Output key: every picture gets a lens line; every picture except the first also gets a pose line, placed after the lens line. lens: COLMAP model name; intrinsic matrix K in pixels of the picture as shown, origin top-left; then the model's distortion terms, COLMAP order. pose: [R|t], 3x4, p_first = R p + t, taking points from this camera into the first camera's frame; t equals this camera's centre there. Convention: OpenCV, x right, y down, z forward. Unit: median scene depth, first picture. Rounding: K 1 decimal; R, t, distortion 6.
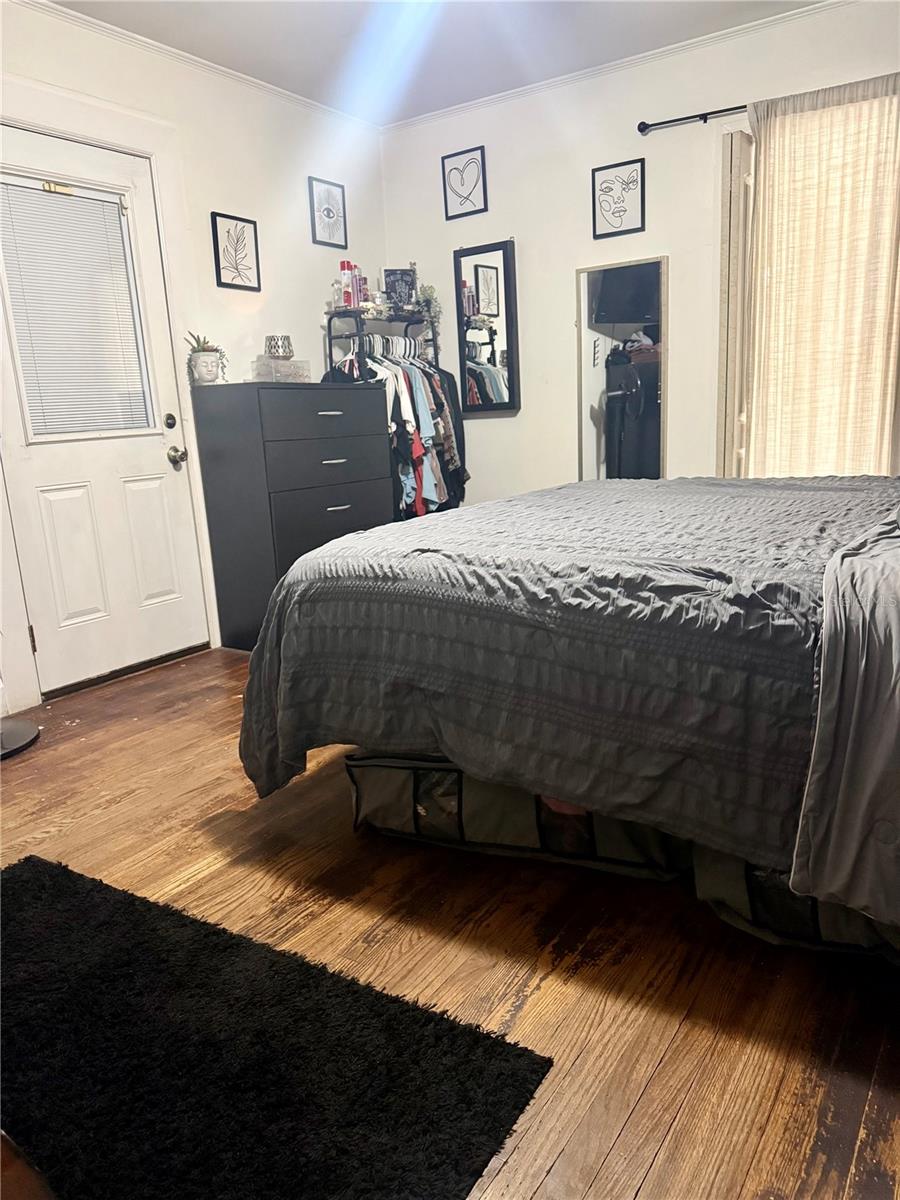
lens RADIAL K [[847.0, 0, 456.4], [0, 847.0, 604.3], [0, 0, 1]] dist [0.000177, -0.009138]
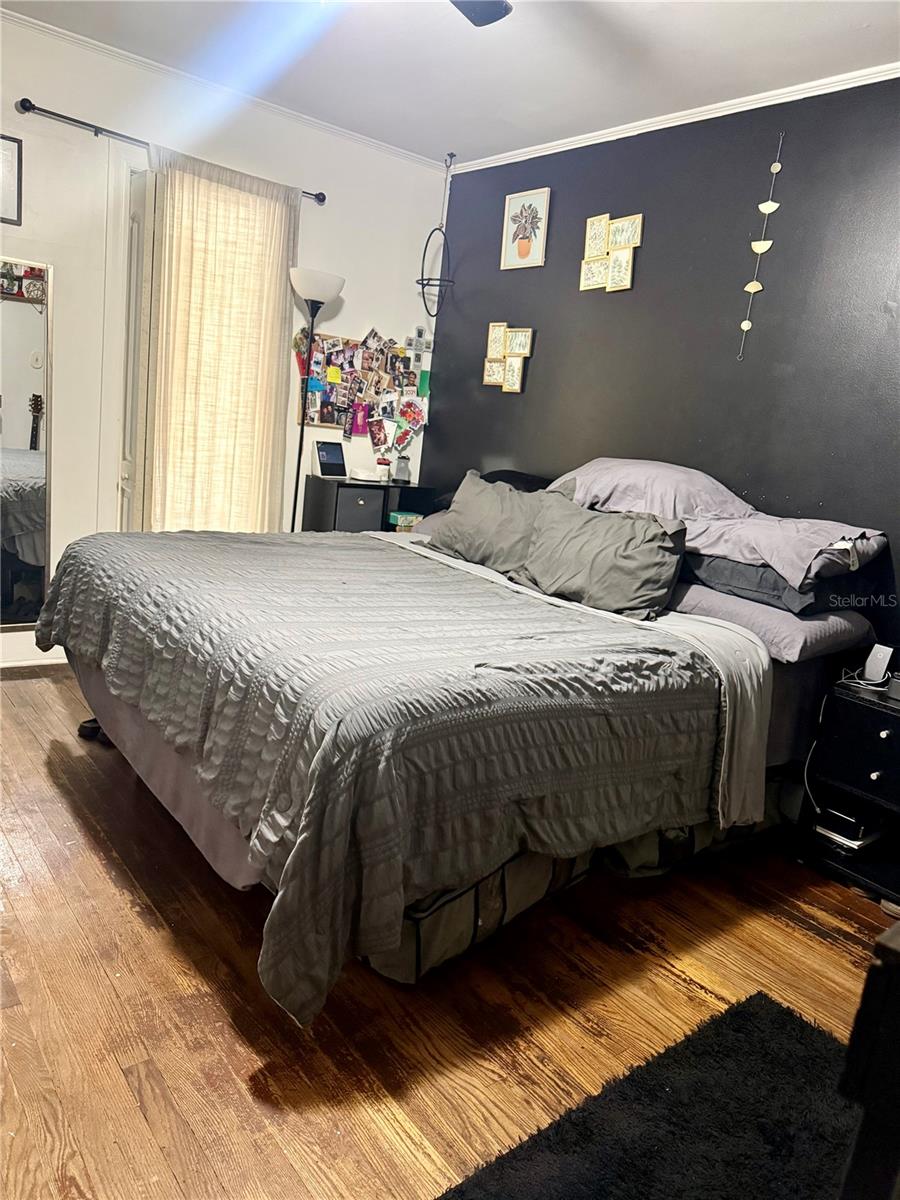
lens RADIAL K [[847.0, 0, 457.8], [0, 847.0, 599.0], [0, 0, 1]] dist [0.000177, -0.009138]
pose [[0.302324, -0.109388, 0.946908, -1.145385], [0.078036, 0.992899, 0.089787, -0.273669], [-0.950005, 0.046748, 0.308714, 0.822654]]
